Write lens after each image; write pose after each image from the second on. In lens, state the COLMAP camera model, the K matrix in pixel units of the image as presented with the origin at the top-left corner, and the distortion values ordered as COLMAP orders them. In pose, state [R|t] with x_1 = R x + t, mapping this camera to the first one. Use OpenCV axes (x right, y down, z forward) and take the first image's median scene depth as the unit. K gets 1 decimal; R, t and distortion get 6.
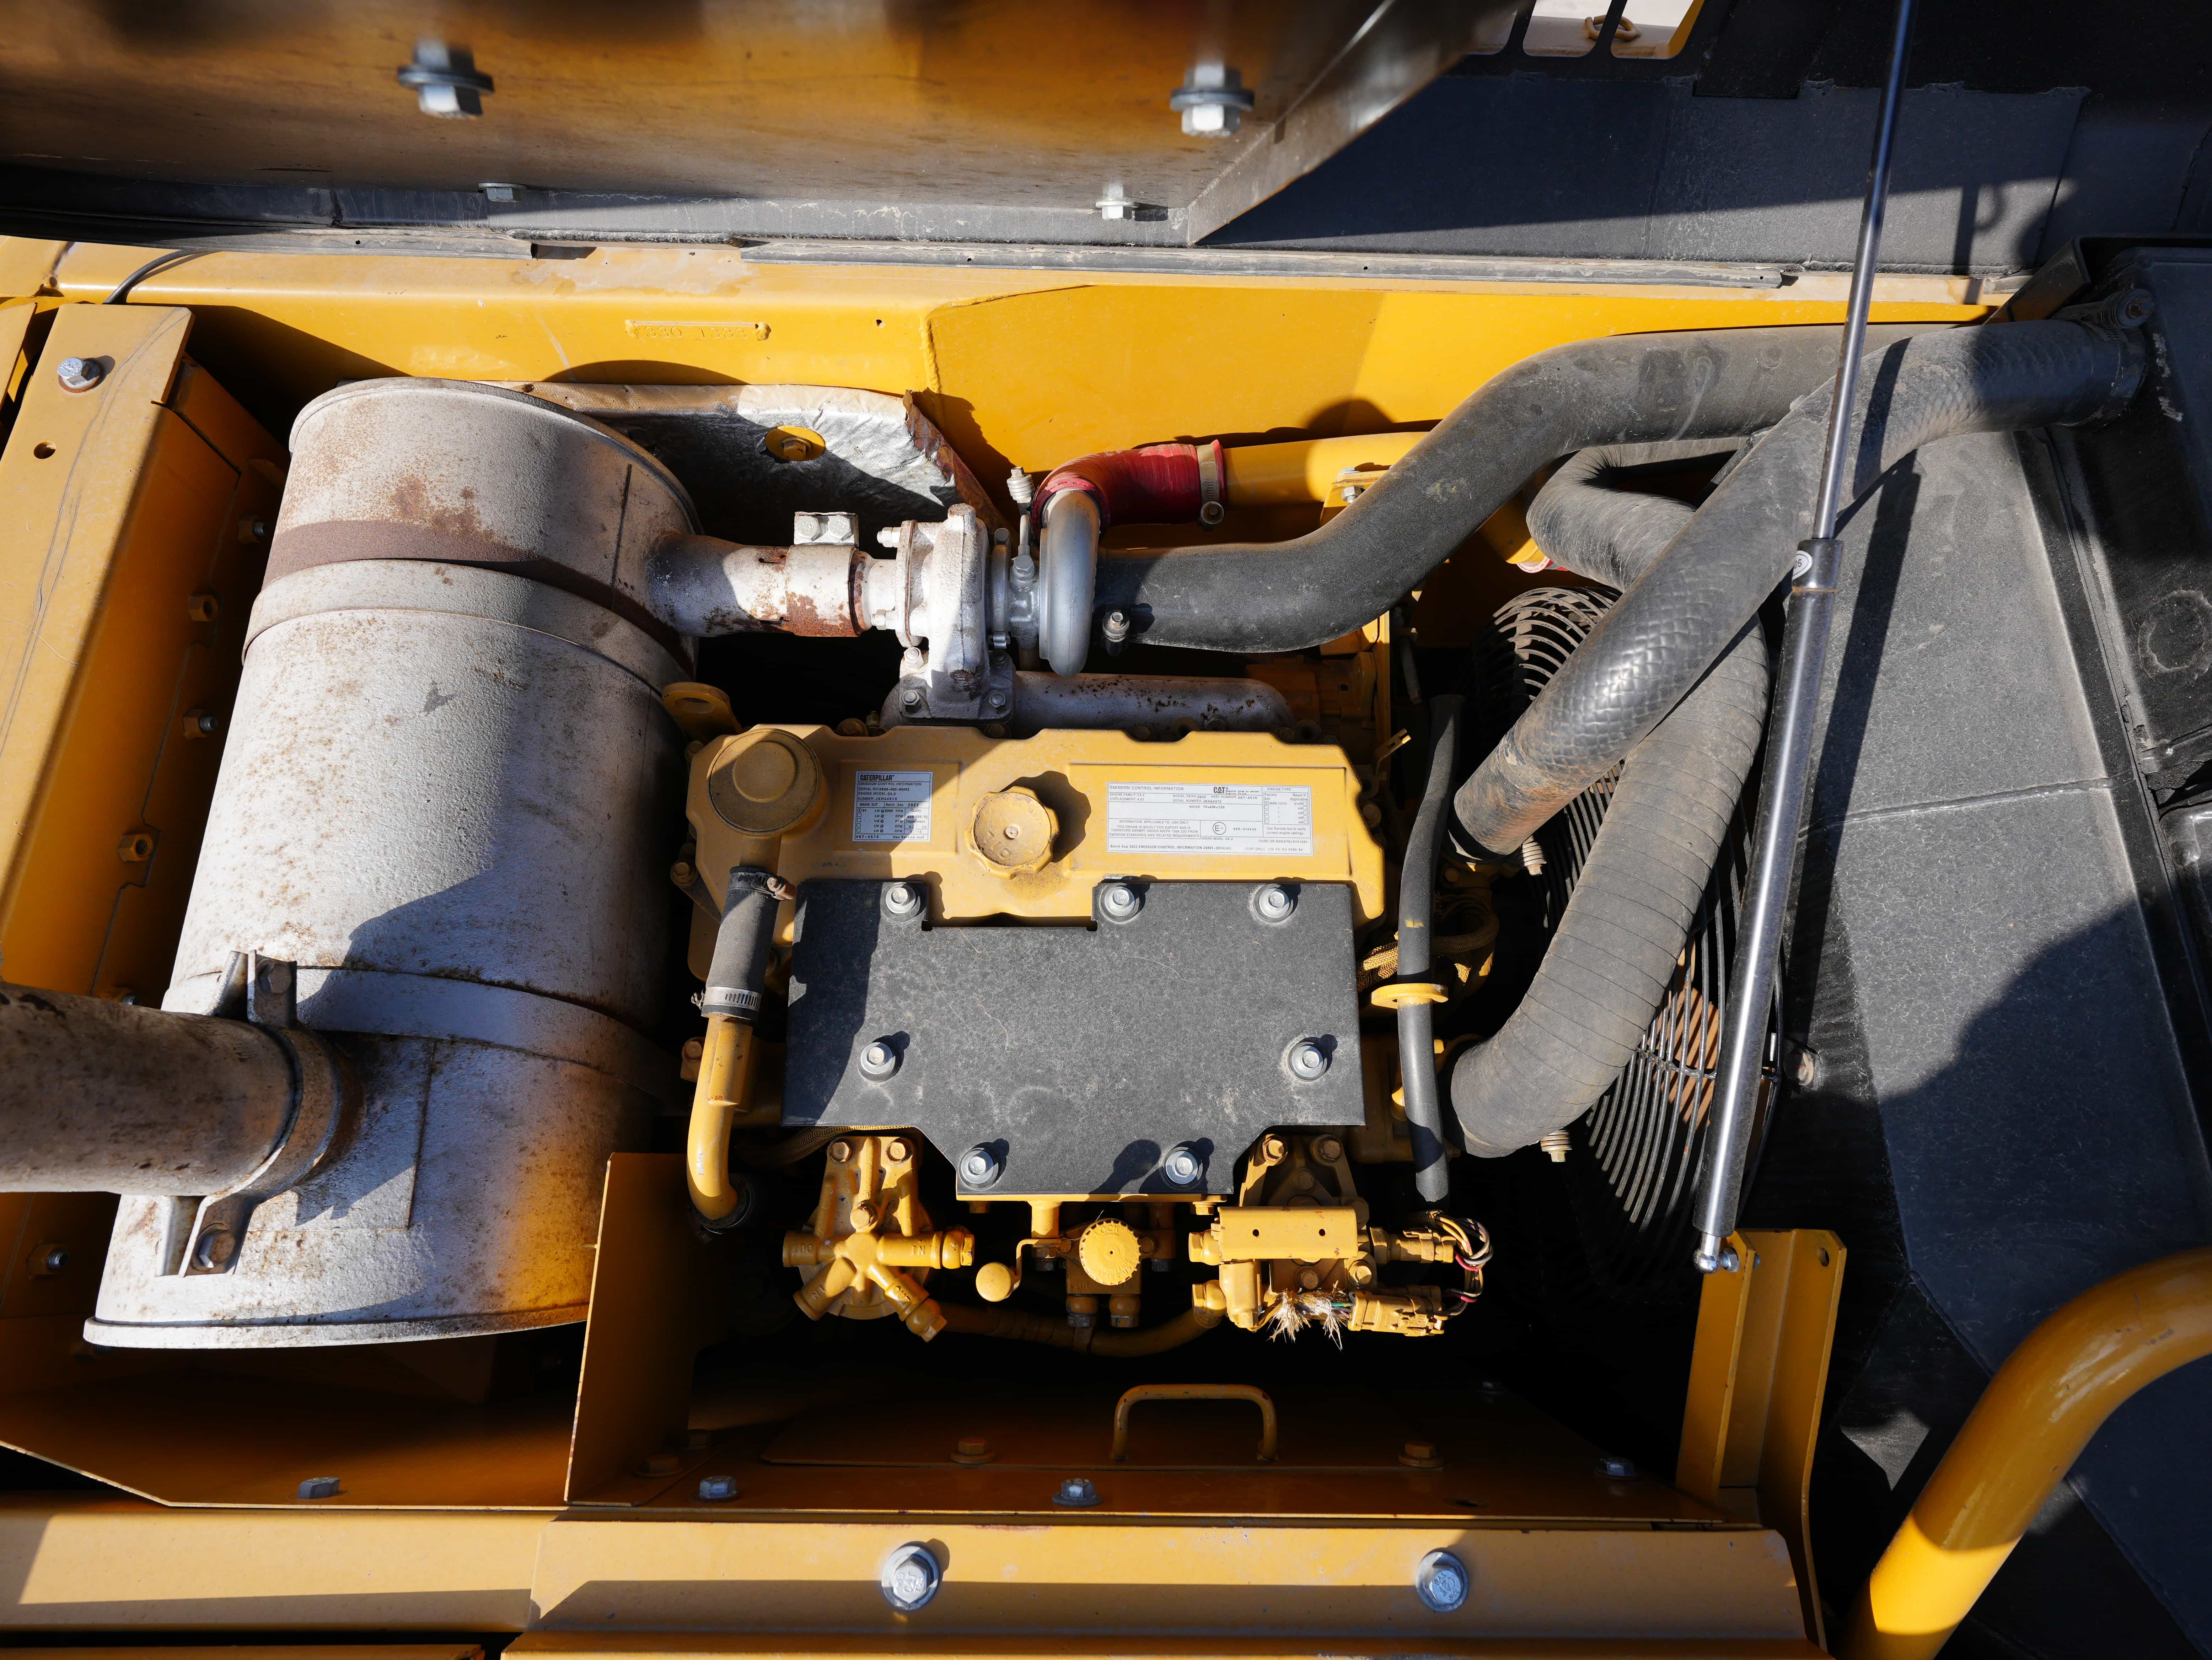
lens RADIAL K [[1191.6, 0, 1106.0], [0, 1191.6, 830.0], [0, 0, 1]] dist [-0.011262, 0.007251]
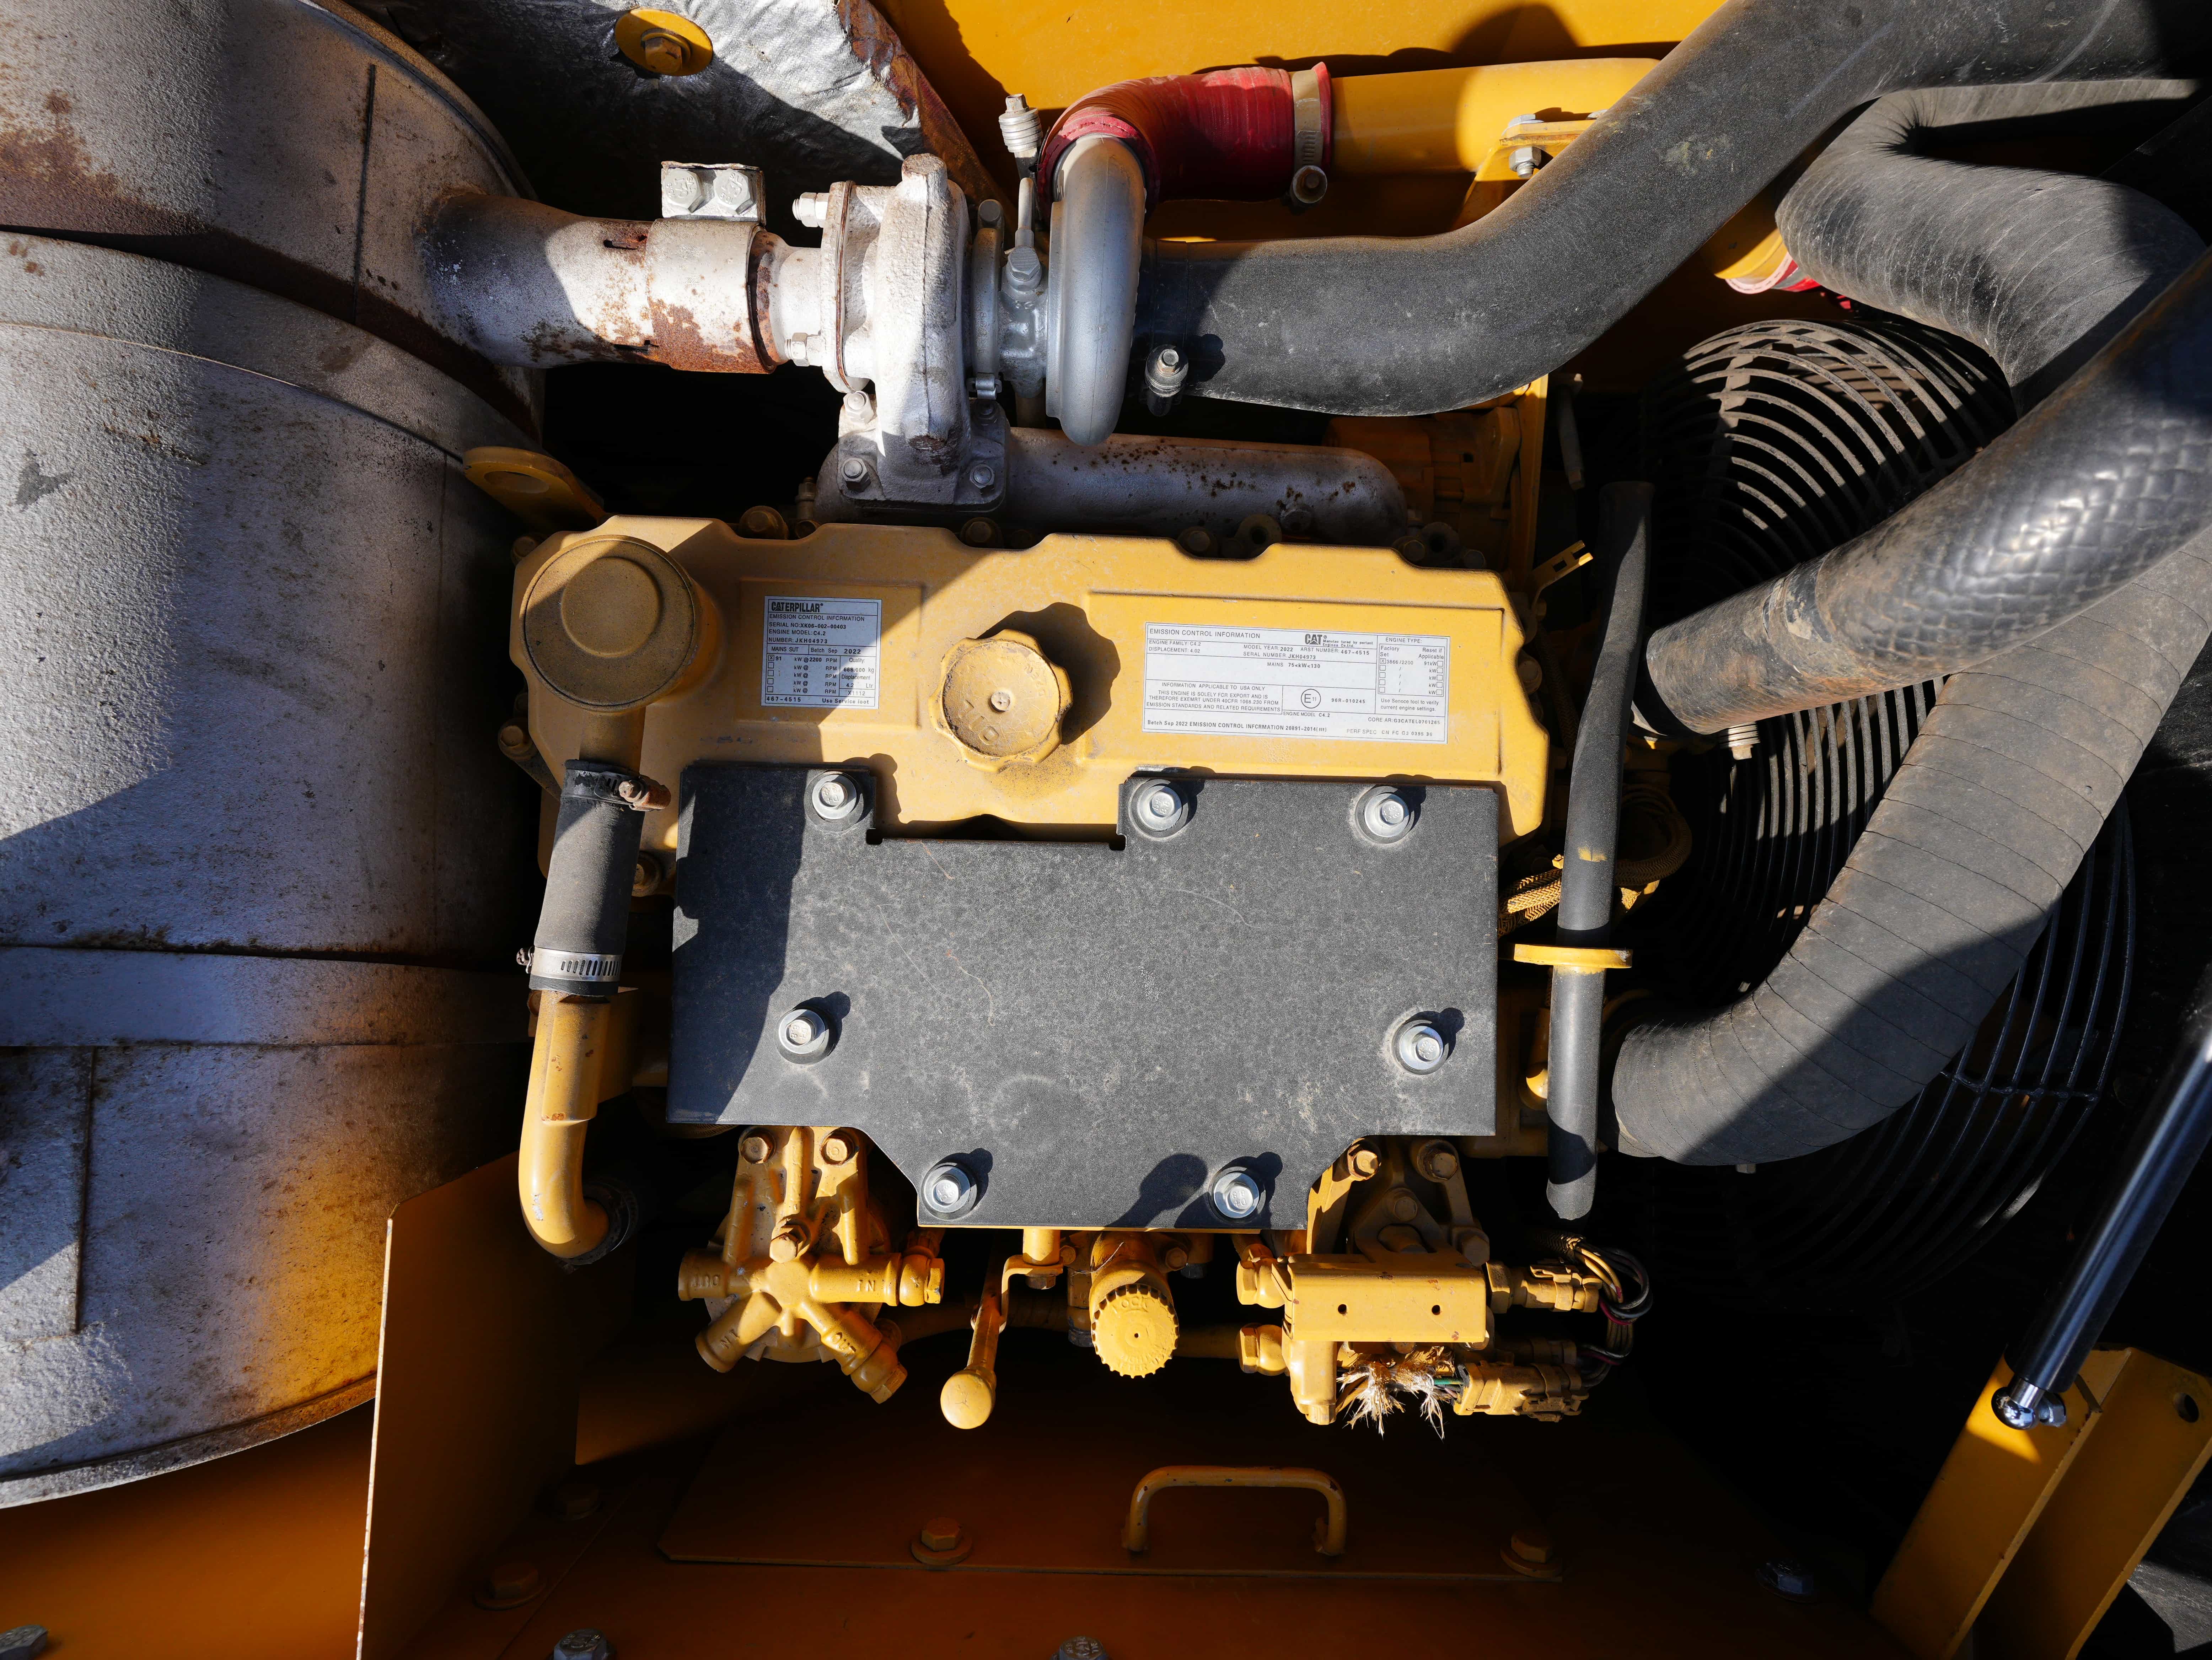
lens RADIAL K [[1191.6, 0, 1106.0], [0, 1191.6, 830.0], [0, 0, 1]] dist [-0.011262, 0.007251]
pose [[0.999603, 0.027600, 0.005632, -0.022773], [-0.028153, 0.972171, 0.232576, -0.086380], [0.000944, -0.232642, 0.972562, 0.348375]]
